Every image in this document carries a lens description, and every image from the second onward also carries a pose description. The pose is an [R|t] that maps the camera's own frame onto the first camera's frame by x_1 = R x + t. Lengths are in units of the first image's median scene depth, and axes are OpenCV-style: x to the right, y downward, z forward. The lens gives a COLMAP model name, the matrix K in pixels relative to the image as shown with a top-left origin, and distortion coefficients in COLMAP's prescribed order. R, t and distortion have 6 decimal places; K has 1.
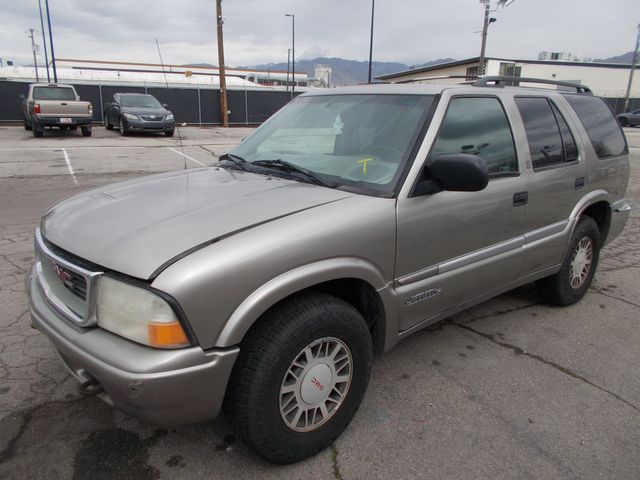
lens RADIAL K [[492.3, 0, 319.5], [0, 492.3, 240.9], [0, 0, 1]] dist [0.026211, -0.034099]
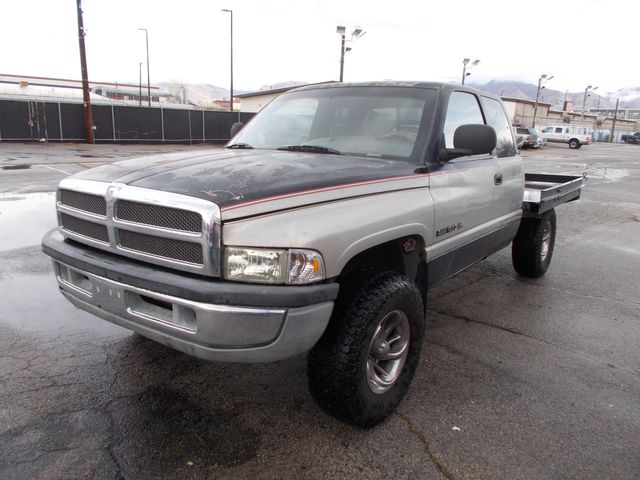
lens RADIAL K [[492.3, 0, 320.6], [0, 492.3, 240.1], [0, 0, 1]] dist [0.026211, -0.034099]
pose [[0.958332, -0.046852, 0.281789, -0.037949], [0.056573, 0.998048, -0.026457, 0.002859], [-0.279999, 0.041297, 0.959112, -0.017715]]
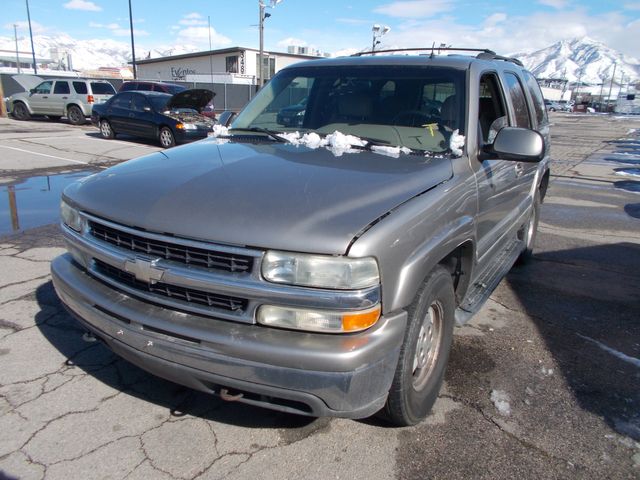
lens RADIAL K [[492.3, 0, 317.3], [0, 492.3, 242.5], [0, 0, 1]] dist [0.026211, -0.034099]
pose [[0.881807, -0.126437, 0.454347, -0.107056], [0.114066, 0.991968, 0.054666, 0.000299], [-0.457609, 0.003620, 0.889146, -0.010100]]
